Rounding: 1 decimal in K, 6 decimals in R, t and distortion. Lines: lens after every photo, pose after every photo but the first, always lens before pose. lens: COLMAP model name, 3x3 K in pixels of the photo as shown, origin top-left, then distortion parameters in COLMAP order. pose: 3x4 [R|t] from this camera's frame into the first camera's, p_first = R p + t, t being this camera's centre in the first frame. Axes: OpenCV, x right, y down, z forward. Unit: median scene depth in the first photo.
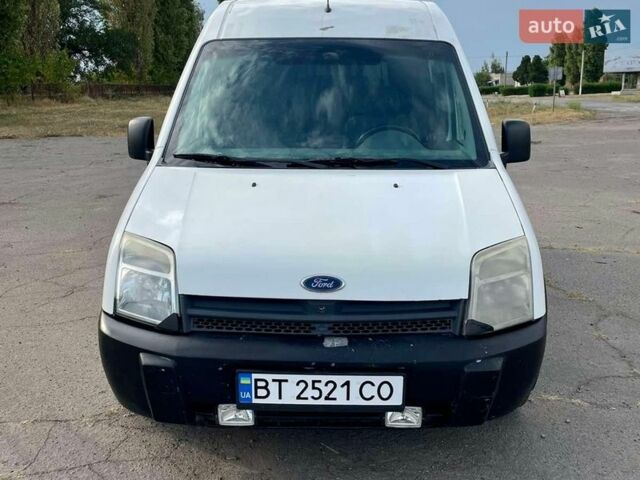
lens RADIAL K [[641.3, 0, 317.6], [0, 641.3, 238.7], [0, 0, 1]] dist [0.041884, 0.000000]
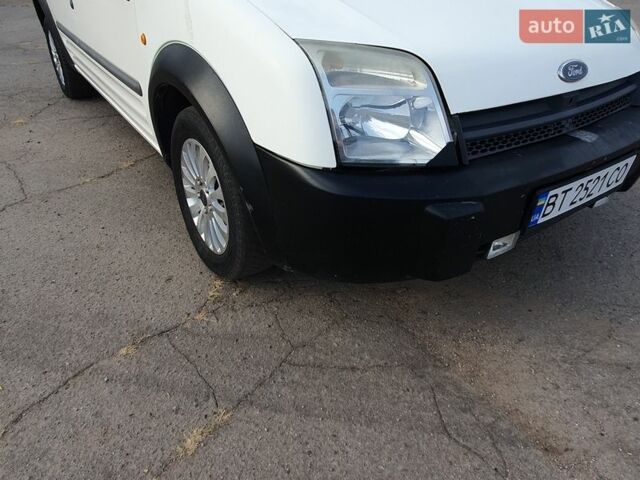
lens RADIAL K [[443.7, 0, 320.8], [0, 443.7, 237.1], [0, 0, 1]] dist [0.014143, 0.008786]
pose [[0.811818, -0.311112, 0.494126, -0.620442], [0.128176, 0.920545, 0.369009, 0.010408], [-0.569669, -0.236233, 0.787192, 0.662166]]
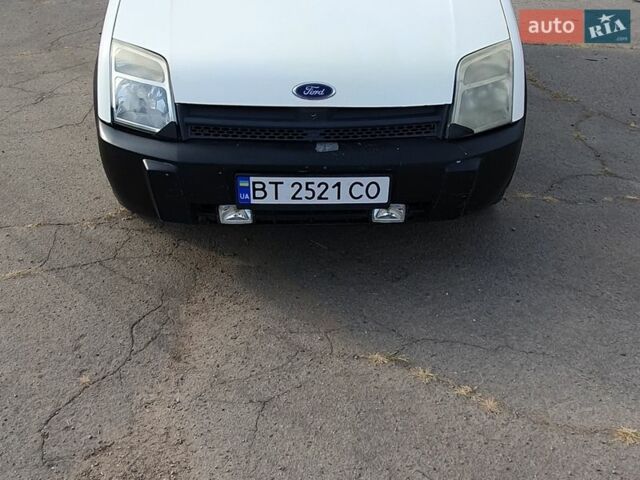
lens RADIAL K [[697.5, 0, 320.0], [0, 697.5, 238.0], [0, 0, 1]] dist [0.000861, 0.000000]
pose [[0.999003, -0.020298, 0.039756, -0.031648], [0.008153, 0.958620, 0.284571, -0.022966], [-0.043887, -0.283963, 0.957830, -0.147790]]
